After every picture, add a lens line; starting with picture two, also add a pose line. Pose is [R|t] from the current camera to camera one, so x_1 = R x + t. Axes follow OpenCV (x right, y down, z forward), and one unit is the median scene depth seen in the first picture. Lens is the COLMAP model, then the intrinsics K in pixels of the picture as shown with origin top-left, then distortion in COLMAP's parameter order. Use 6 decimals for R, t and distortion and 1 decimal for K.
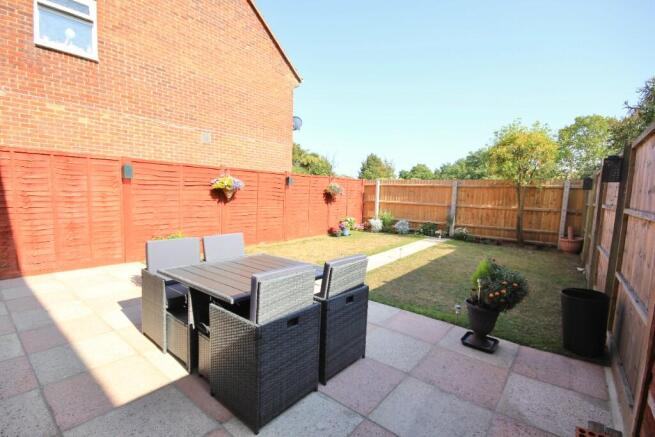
lens RADIAL K [[305.8, 0, 331.8], [0, 305.8, 220.7], [0, 0, 1]] dist [0.001520, 0.000219]
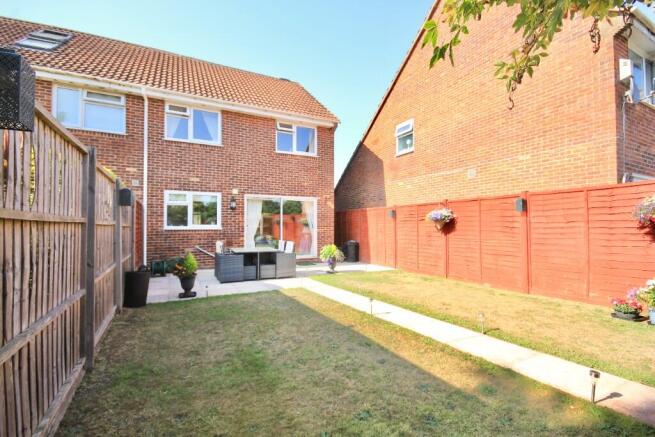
lens RADIAL K [[305.8, 0, 331.8], [0, 305.8, 220.7], [0, 0, 1]] dist [0.001520, 0.000219]
pose [[-0.388055, -0.049999, -0.920279, 0.959726], [-0.092464, 0.995602, -0.015102, -0.065864], [0.916986, 0.079232, -0.390972, 1.289843]]
